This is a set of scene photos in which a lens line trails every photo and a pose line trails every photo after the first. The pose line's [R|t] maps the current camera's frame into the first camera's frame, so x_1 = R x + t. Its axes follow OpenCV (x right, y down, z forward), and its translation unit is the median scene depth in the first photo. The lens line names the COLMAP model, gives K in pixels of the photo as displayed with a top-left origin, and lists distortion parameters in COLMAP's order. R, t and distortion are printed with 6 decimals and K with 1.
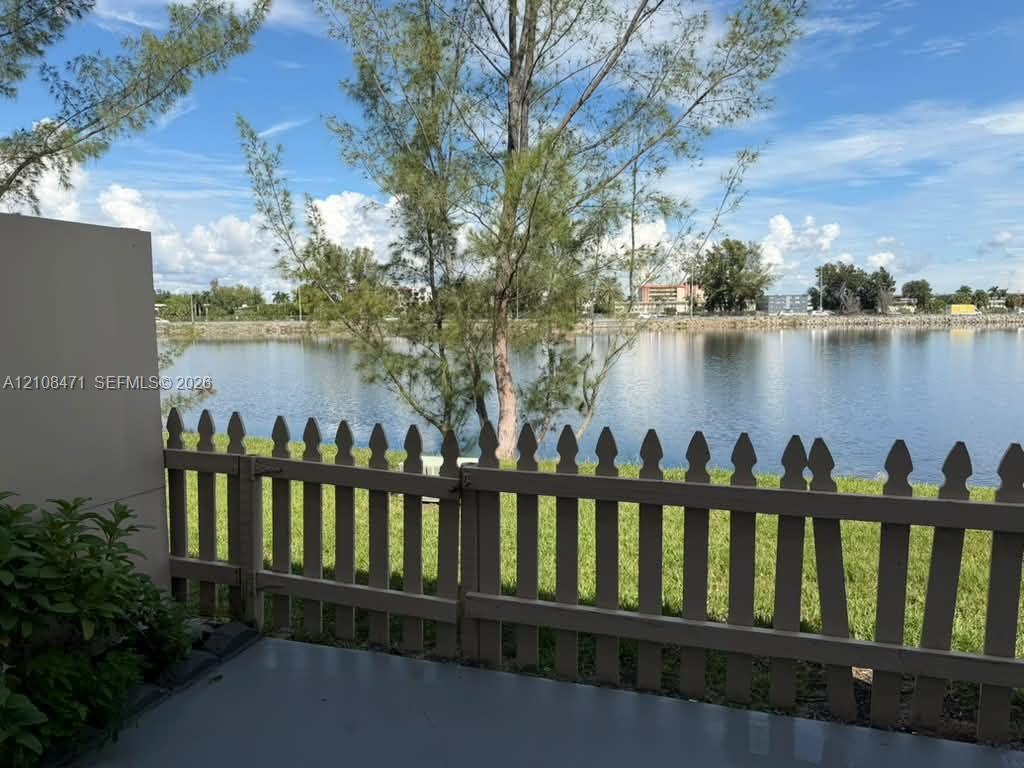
lens RADIAL K [[714.3, 0, 511.7], [0, 714.3, 383.7], [0, 0, 1]] dist [0.005010, -0.025545]
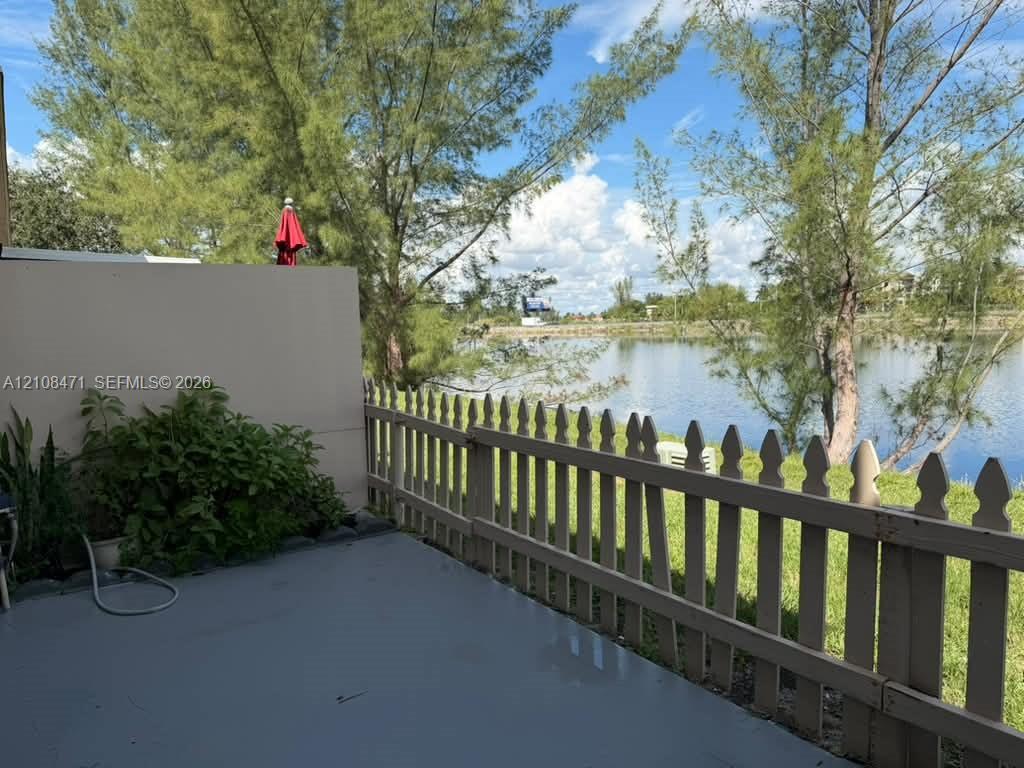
lens RADIAL K [[714.3, 0, 509.1], [0, 714.3, 383.1], [0, 0, 1]] dist [0.005010, -0.025545]
pose [[0.790656, 0.034482, -0.611289, 0.168252], [-0.032975, 0.999362, 0.013723, 0.002318], [0.611372, 0.009307, 0.791289, -0.012865]]
